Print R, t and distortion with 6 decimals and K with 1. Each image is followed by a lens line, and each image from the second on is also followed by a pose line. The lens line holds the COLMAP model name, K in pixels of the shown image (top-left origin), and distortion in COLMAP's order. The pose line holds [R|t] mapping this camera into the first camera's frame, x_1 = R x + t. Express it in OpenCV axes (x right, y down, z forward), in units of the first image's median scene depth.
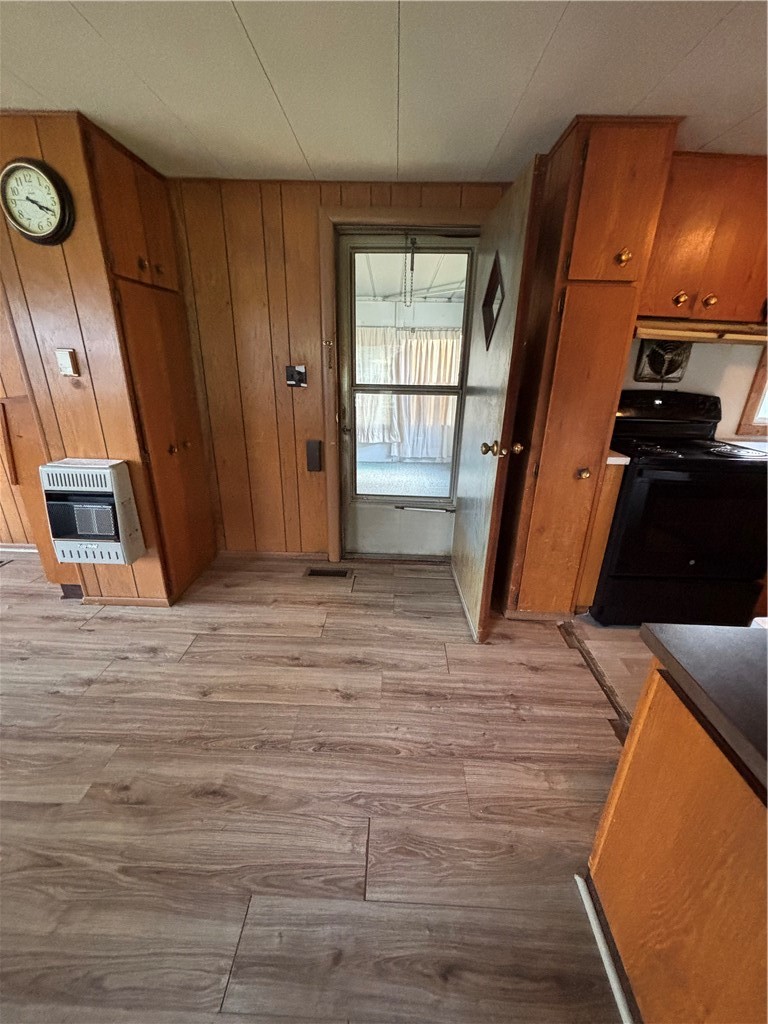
lens RADIAL K [[410.3, 0, 385.6], [0, 410.3, 509.9], [0, 0, 1]] dist [-0.002087, -0.000002]
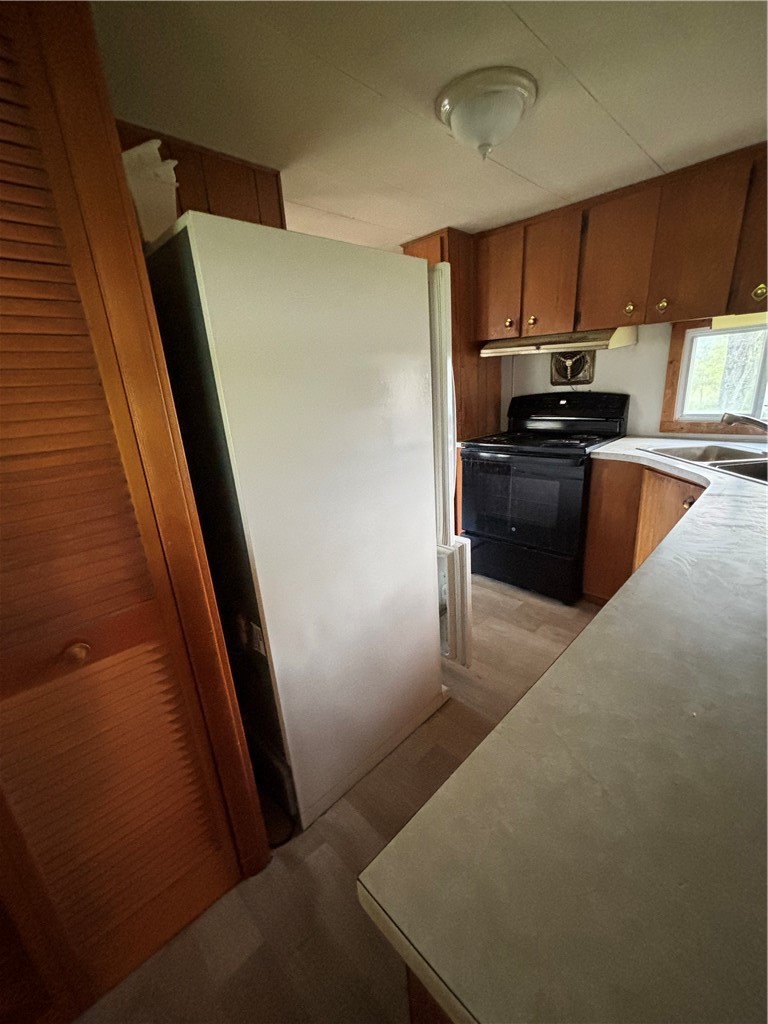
lens RADIAL K [[414.2, 0, 381.0], [0, 414.2, 509.9], [0, 0, 1]] dist [-0.006491, -0.000151]
pose [[0.708007, 0.136634, -0.692862, 1.460887], [-0.170422, 0.985165, 0.020130, 0.125116], [0.685334, 0.103827, 0.720789, -0.196335]]
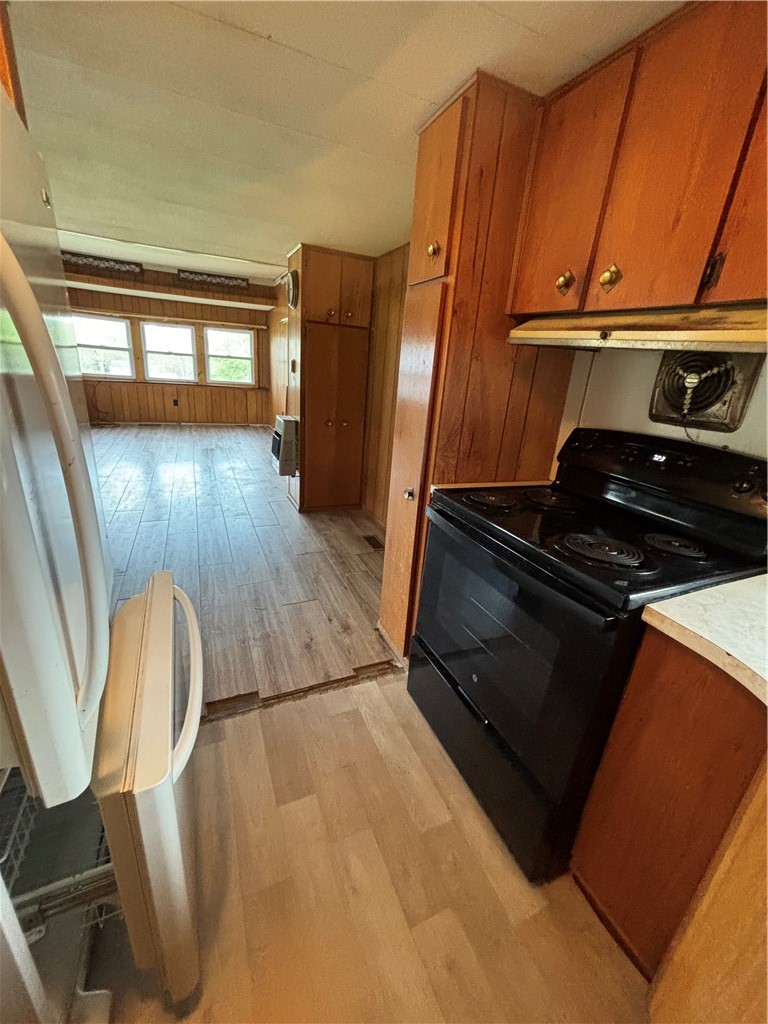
lens RADIAL K [[413.8, 0, 385.7], [0, 413.8, 509.0], [0, 0, 1]] dist [0.002029, -0.000051]
pose [[0.429160, 0.303665, -0.850652, 1.287743], [-0.383821, 0.913840, 0.132581, -0.164868], [0.817620, 0.269600, 0.508737, 0.531691]]
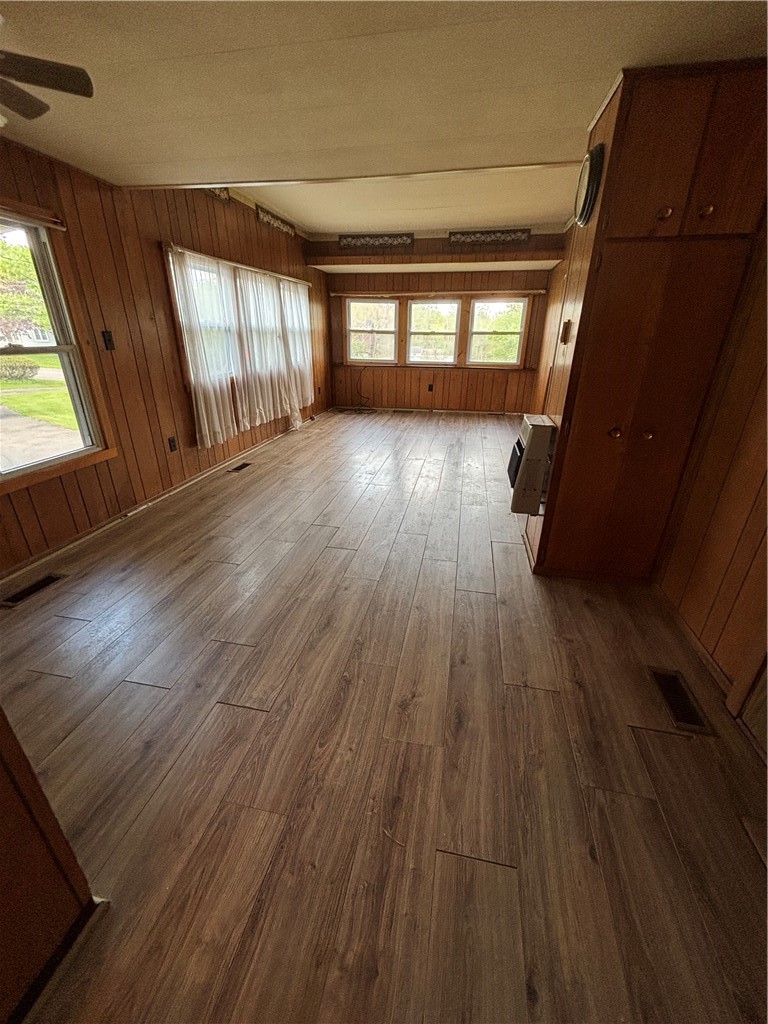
lens RADIAL K [[416.3, 0, 389.9], [0, 416.3, 510.8], [0, 0, 1]] dist [0.007711, 0.000222]
pose [[-0.158093, 0.366965, -0.916702, 0.538500], [-0.365251, 0.840795, 0.399569, -0.227900], [0.917386, 0.397996, 0.001111, 0.742780]]
